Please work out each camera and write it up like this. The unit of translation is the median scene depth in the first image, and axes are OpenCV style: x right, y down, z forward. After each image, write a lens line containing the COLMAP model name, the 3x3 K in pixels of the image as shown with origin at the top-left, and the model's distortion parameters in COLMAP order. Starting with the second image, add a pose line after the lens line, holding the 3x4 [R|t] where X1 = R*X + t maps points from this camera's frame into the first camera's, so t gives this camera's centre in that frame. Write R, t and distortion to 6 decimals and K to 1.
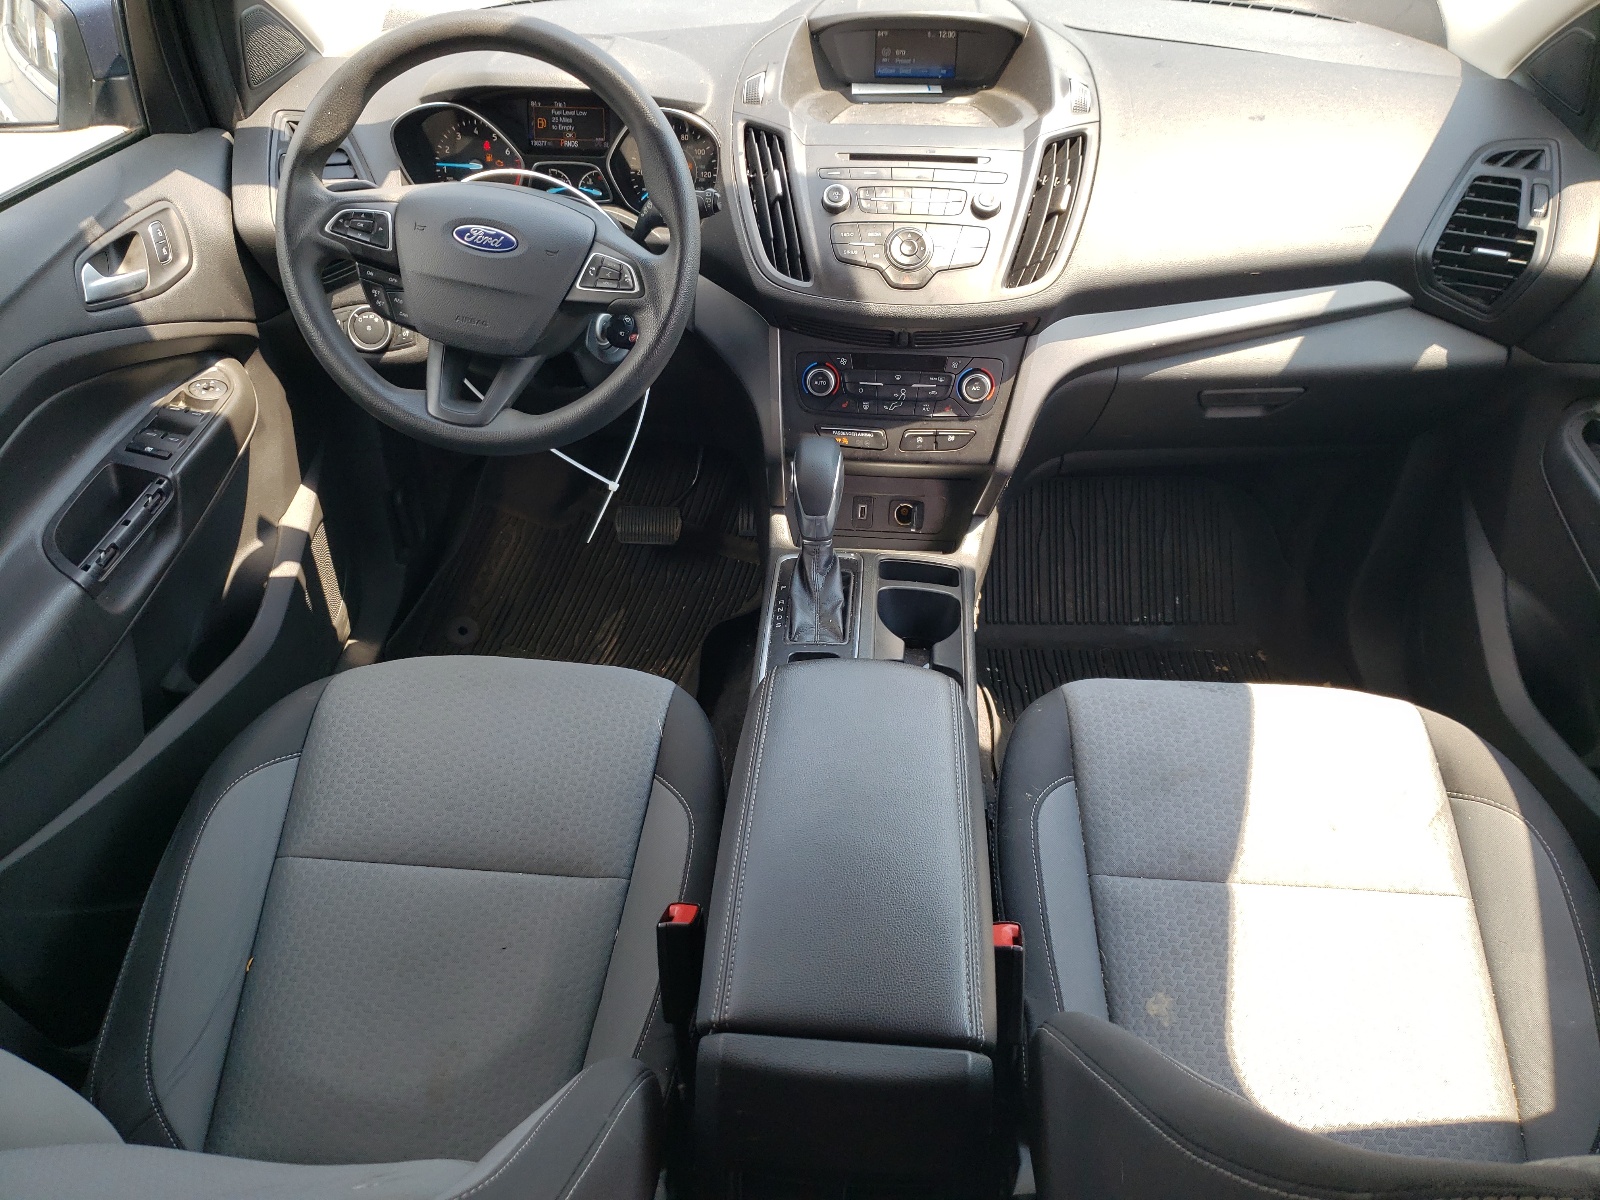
lens RADIAL K [[1223.1, 0, 800.4], [0, 1223.1, 599.1], [0, 0, 1]] dist [-0.002726, -0.001089]
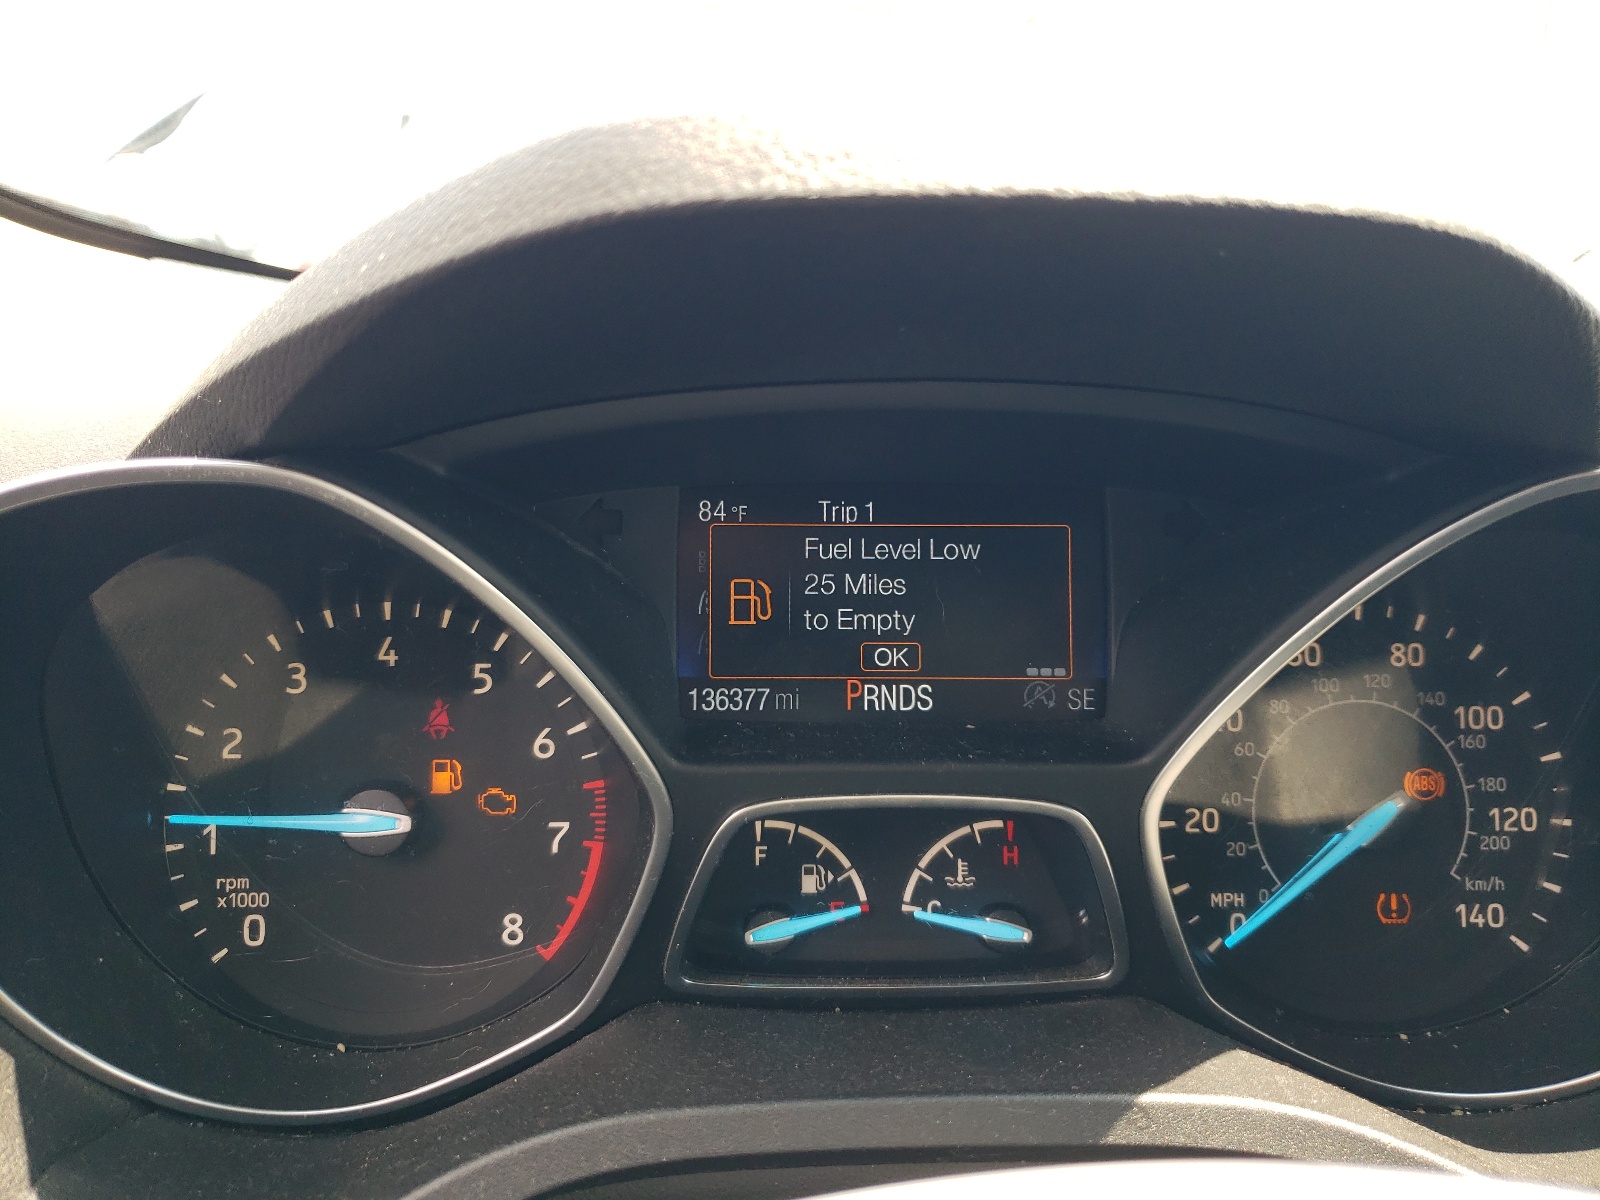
lens RADIAL K [[1223.1, 0, 798.9], [0, 1223.1, 600.1], [0, 0, 1]] dist [-0.002726, -0.001089]
pose [[0.993255, -0.020740, 0.114084, -0.225142], [0.066430, 0.908188, -0.413258, -0.308386], [-0.095039, 0.418049, 0.903439, 0.822124]]
